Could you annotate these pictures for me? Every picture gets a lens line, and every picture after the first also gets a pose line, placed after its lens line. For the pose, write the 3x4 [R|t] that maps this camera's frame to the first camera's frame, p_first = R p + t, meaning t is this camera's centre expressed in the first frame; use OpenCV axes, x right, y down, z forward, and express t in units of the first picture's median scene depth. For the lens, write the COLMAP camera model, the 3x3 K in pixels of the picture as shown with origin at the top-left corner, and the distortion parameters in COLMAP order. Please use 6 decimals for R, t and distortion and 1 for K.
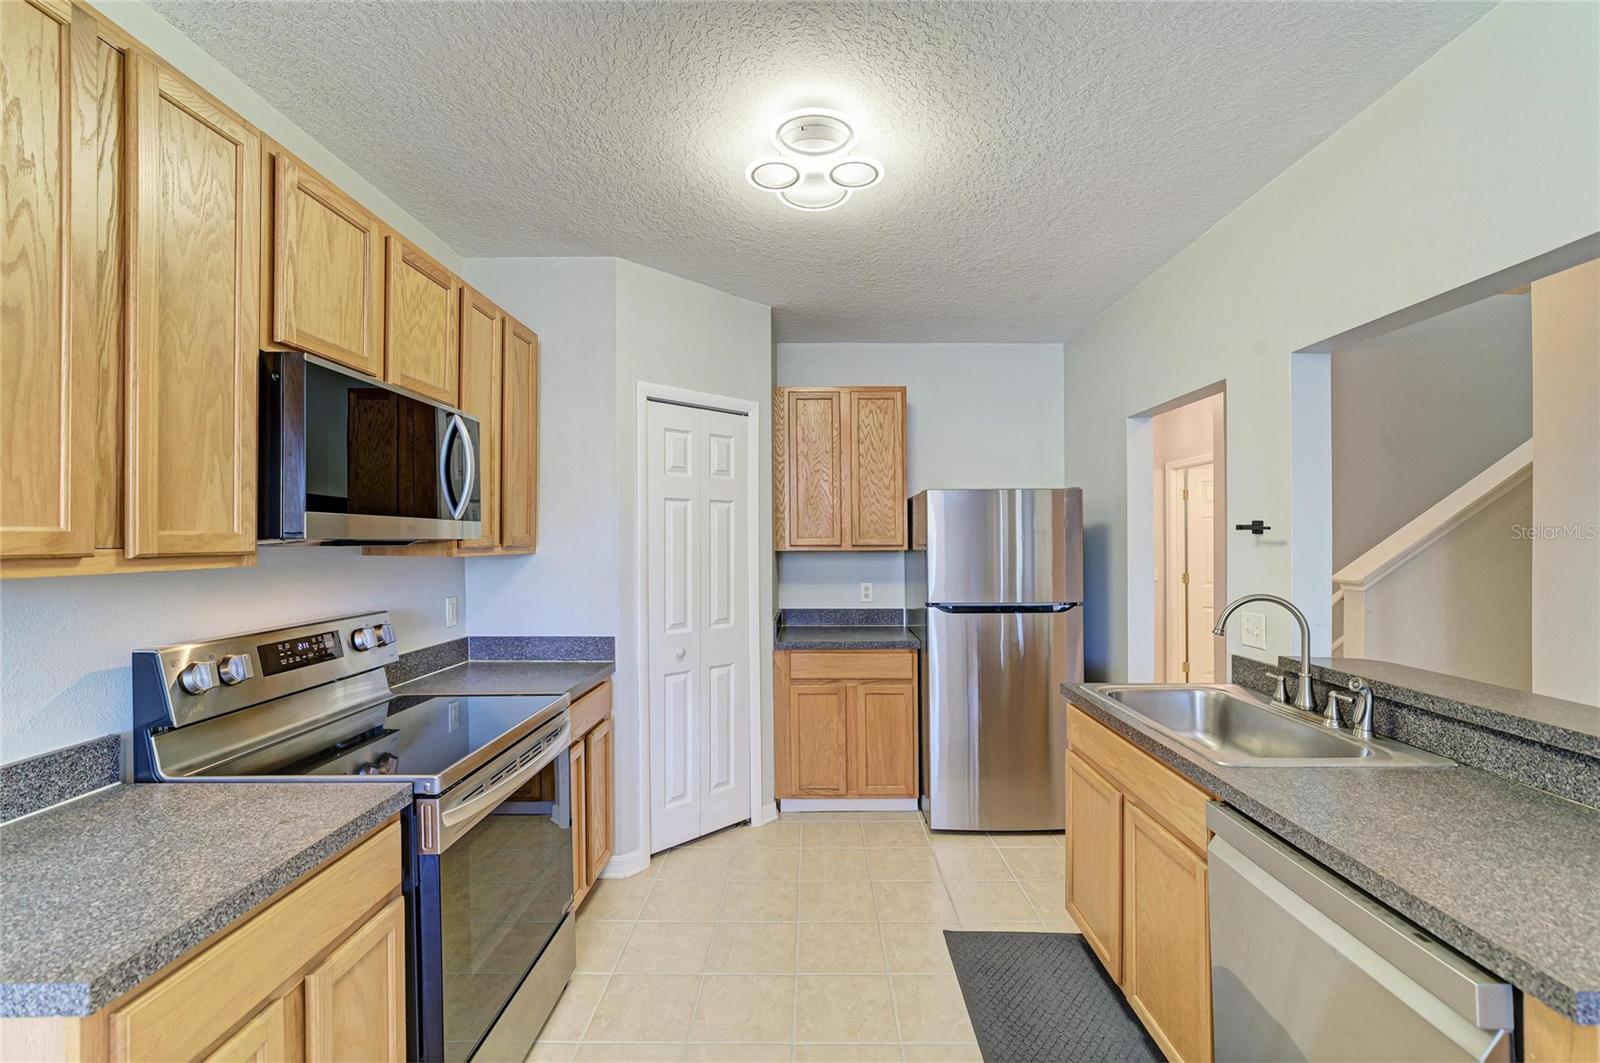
lens RADIAL K [[673.1, 0, 807.7], [0, 673.1, 528.3], [0, 0, 1]] dist [-0.015391, 0.007624]
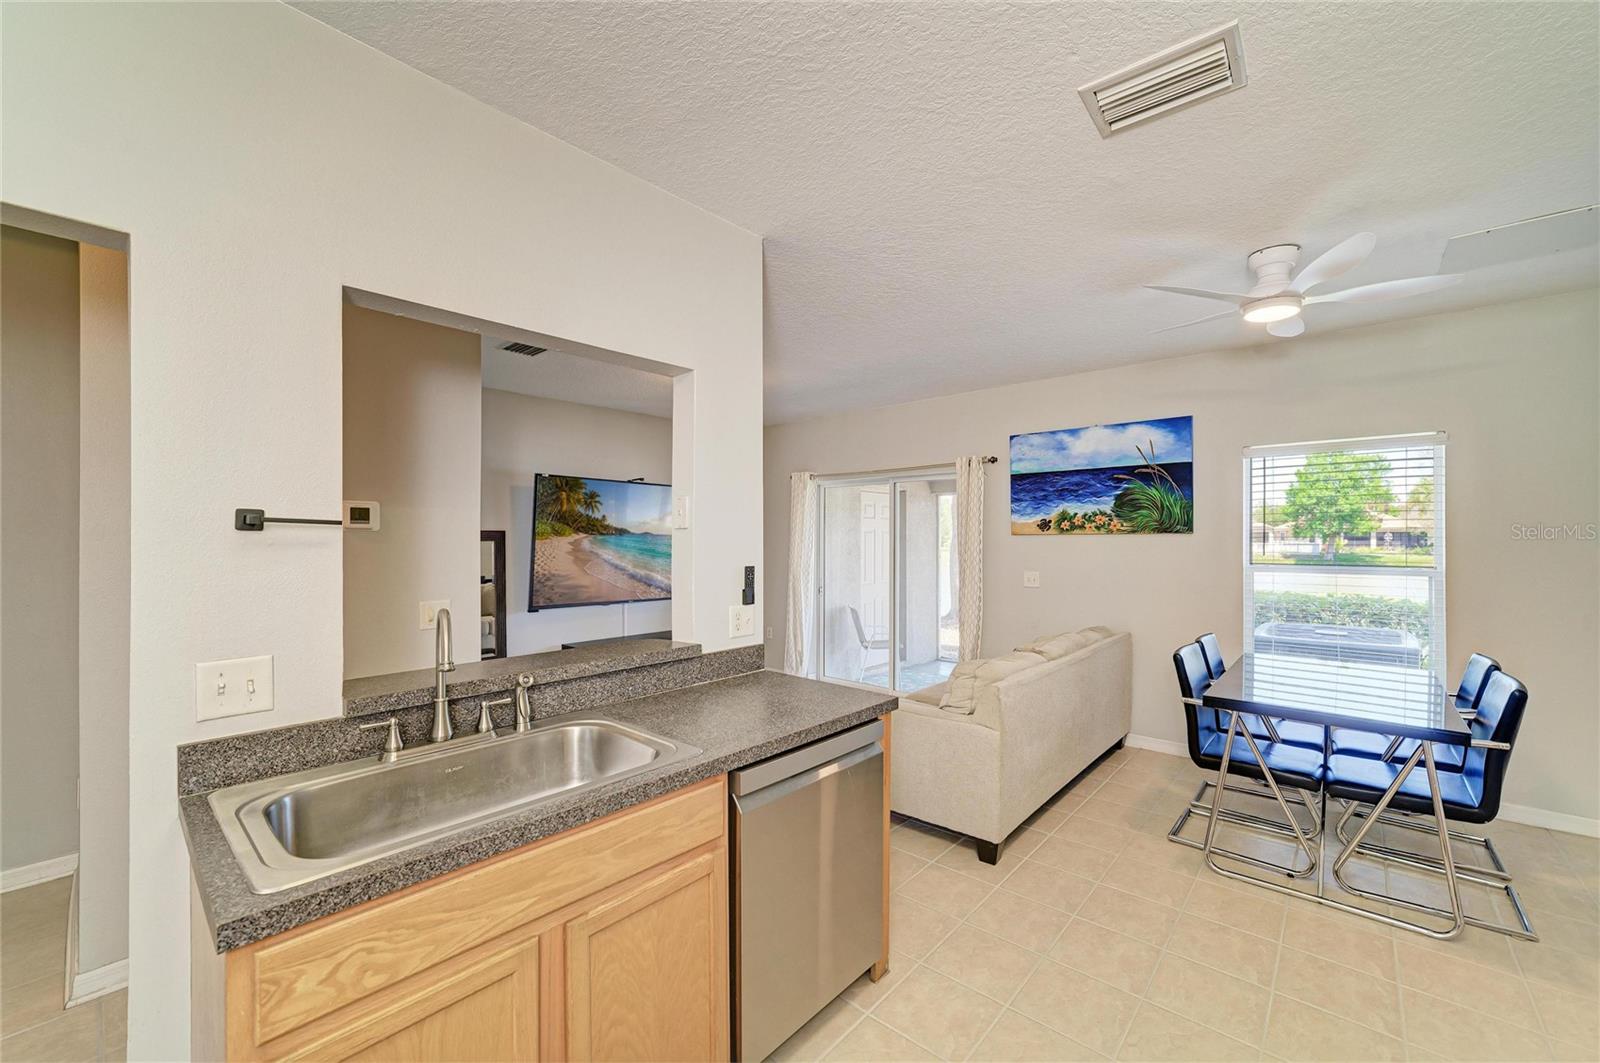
lens RADIAL K [[646.4, 0, 803.2], [0, 646.4, 540.0], [0, 0, 1]] dist [0.000943, 0.000346]
pose [[-0.748721, -0.001408, 0.662884, -0.100783], [-0.006003, 0.999971, -0.004655, 0.015595], [-0.662858, -0.007465, -0.748708, 0.993140]]
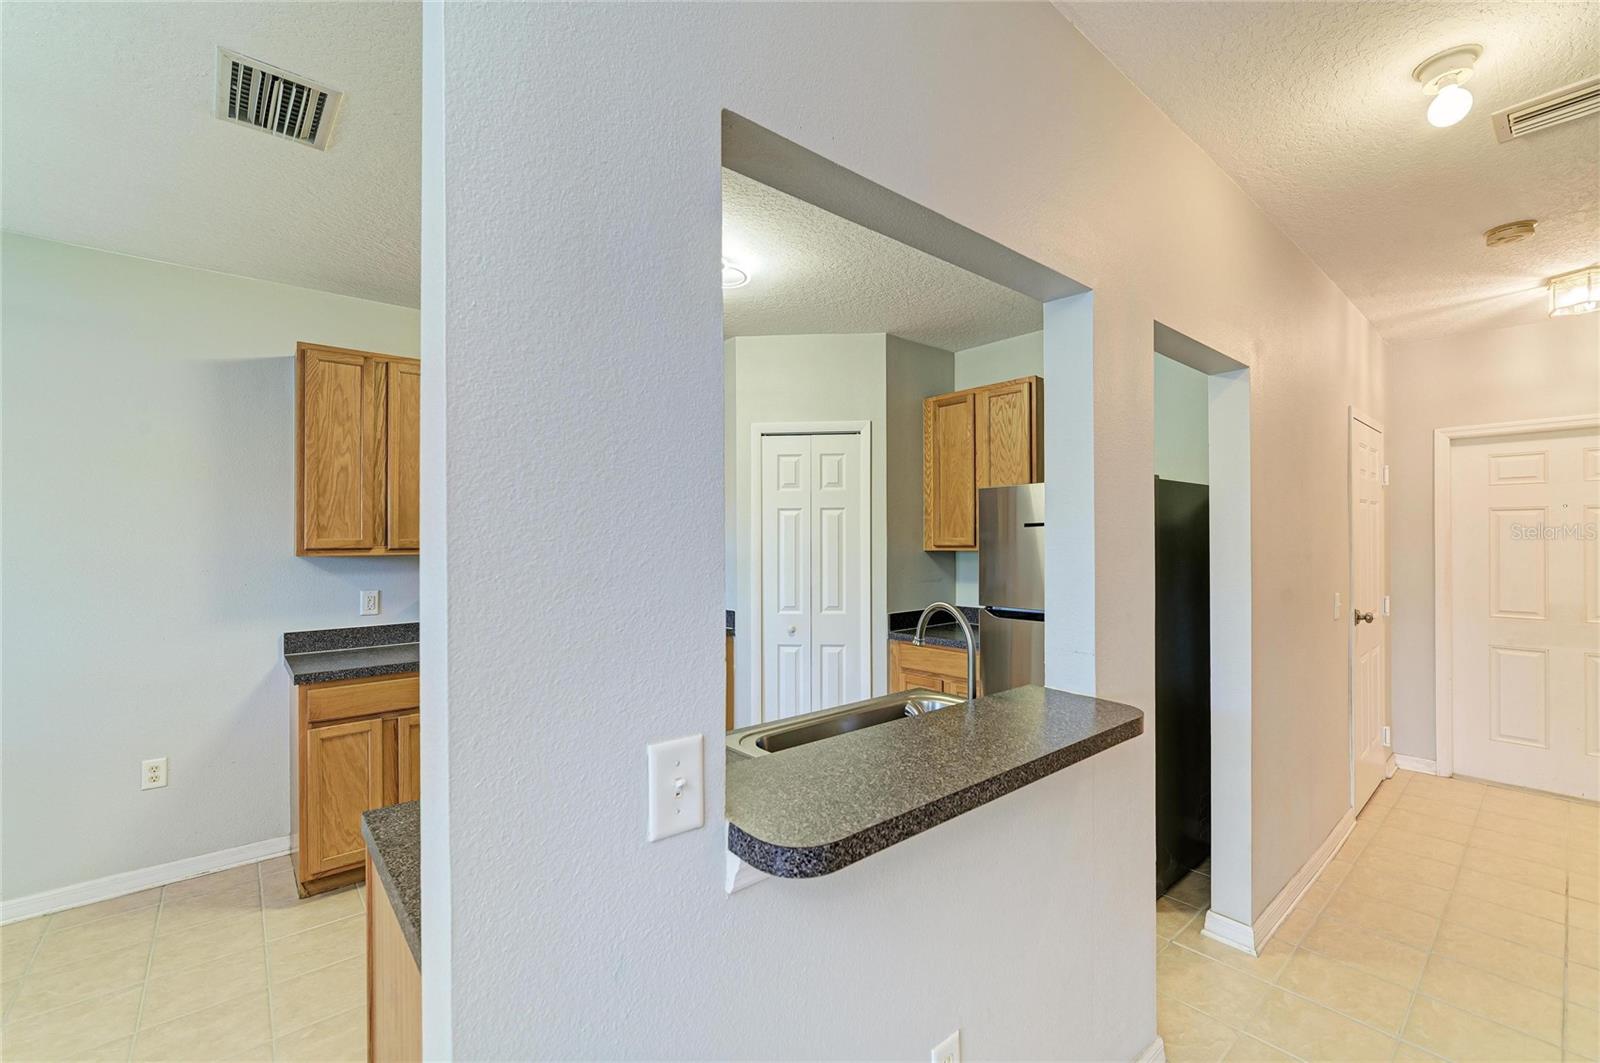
lens RADIAL K [[673.1, 0, 807.7], [0, 673.1, 528.3], [0, 0, 1]] dist [-0.015391, 0.007624]
pose [[0.658215, -0.016050, -0.752659, 0.977079], [0.016767, 0.999837, -0.006658, 0.002839], [0.752643, -0.008238, 0.658377, 0.227497]]
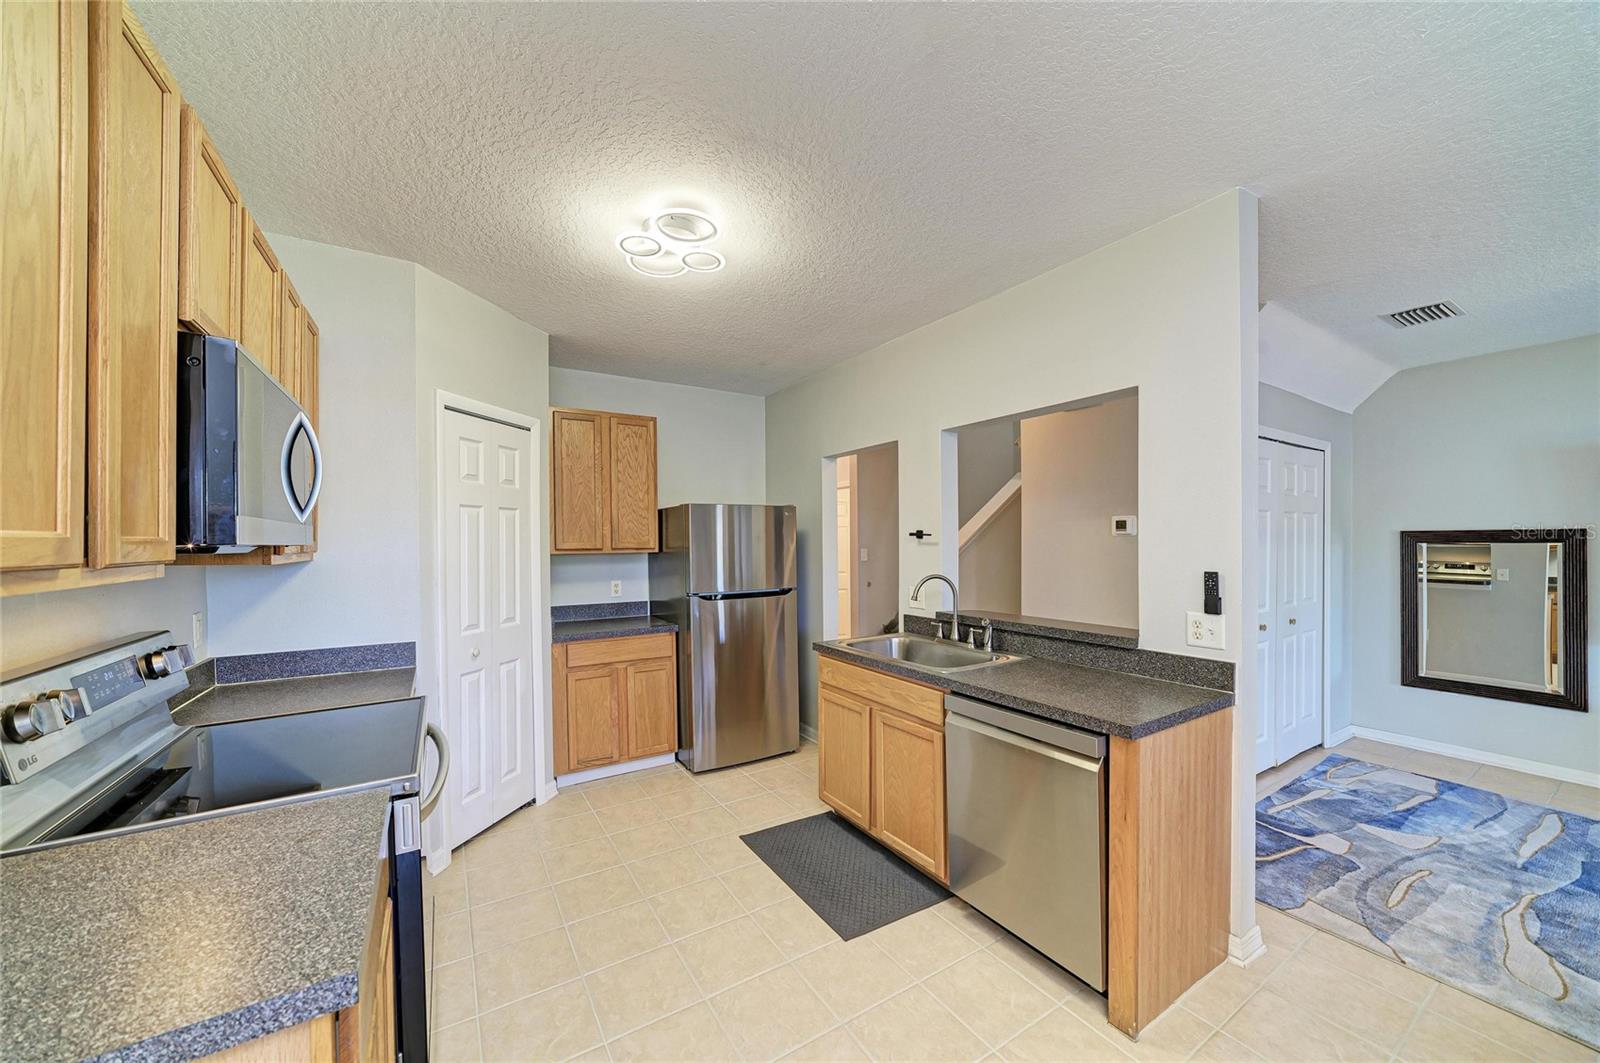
lens RADIAL K [[581.0, 0, 800.0], [0, 581.0, 531.5], [0, 0, 1]] dist [-0.026273, 0.008609]
pose [[0.846071, 0.005144, 0.533045, -0.294865], [-0.003030, 0.999984, -0.004840, -0.000619], [-0.533061, 0.002480, 0.846073, -0.035388]]
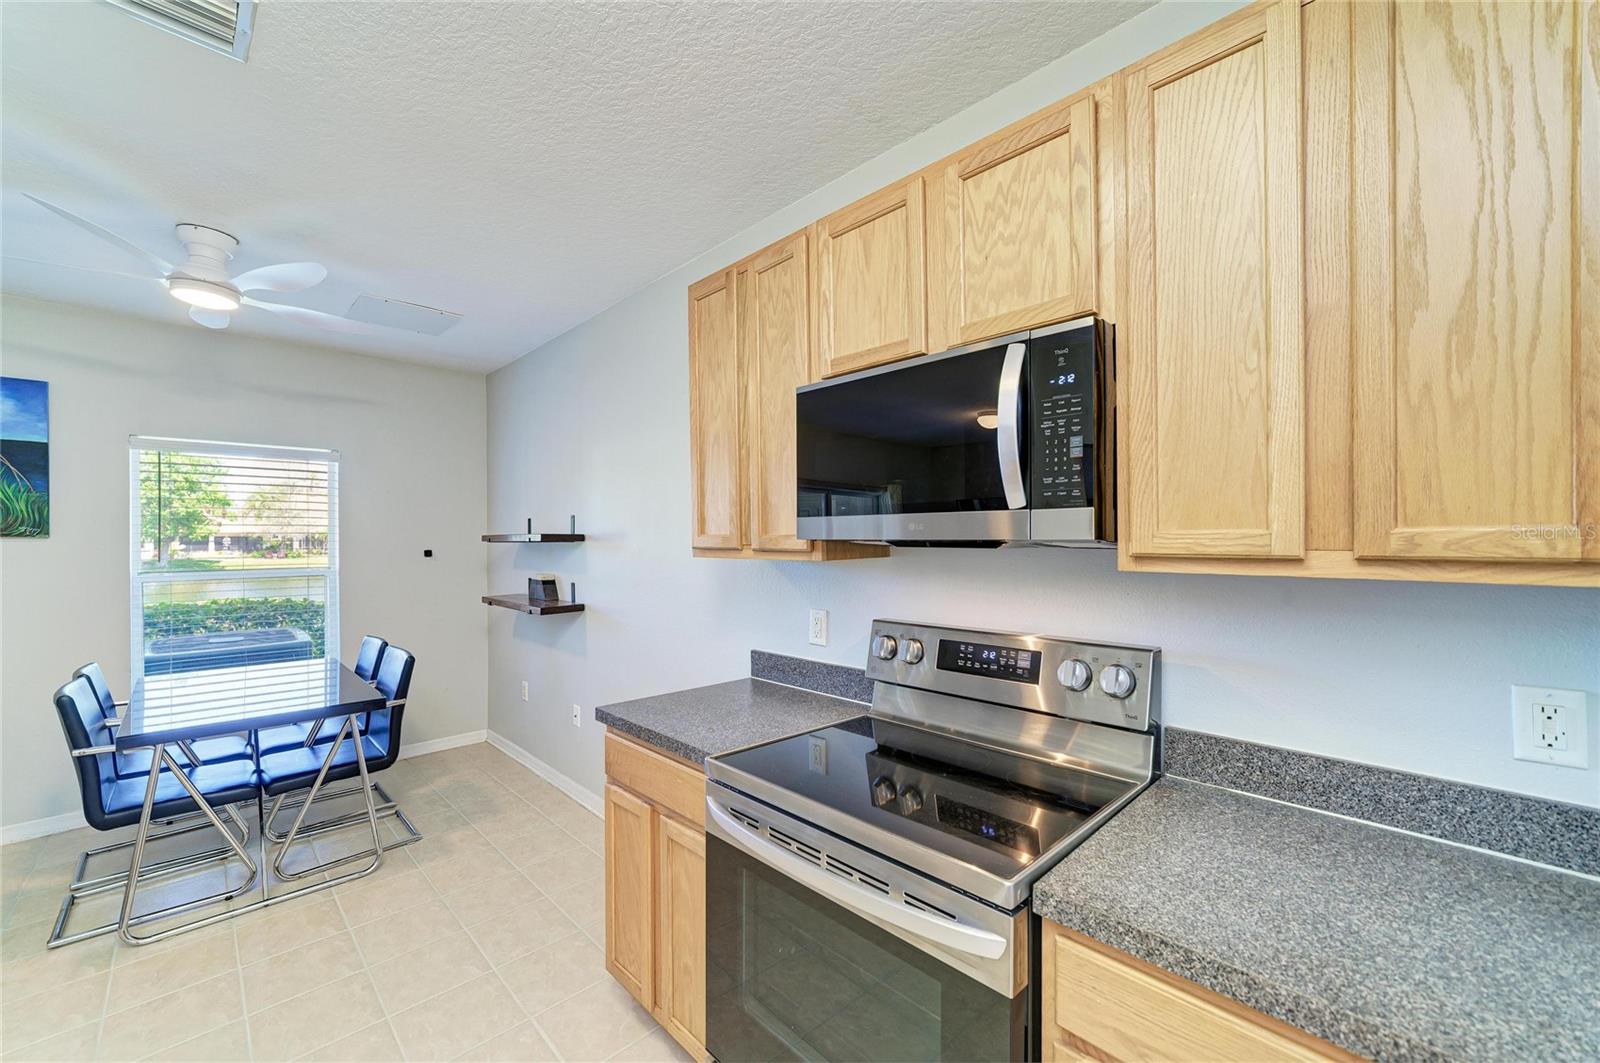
lens RADIAL K [[646.4, 0, 803.2], [0, 646.4, 540.0], [0, 0, 1]] dist [0.000943, 0.000346]
pose [[-0.702411, 0.001882, -0.711769, 0.044443], [0.010123, 0.999922, -0.007346, 0.014792], [0.711699, -0.012365, -0.702375, 1.011185]]
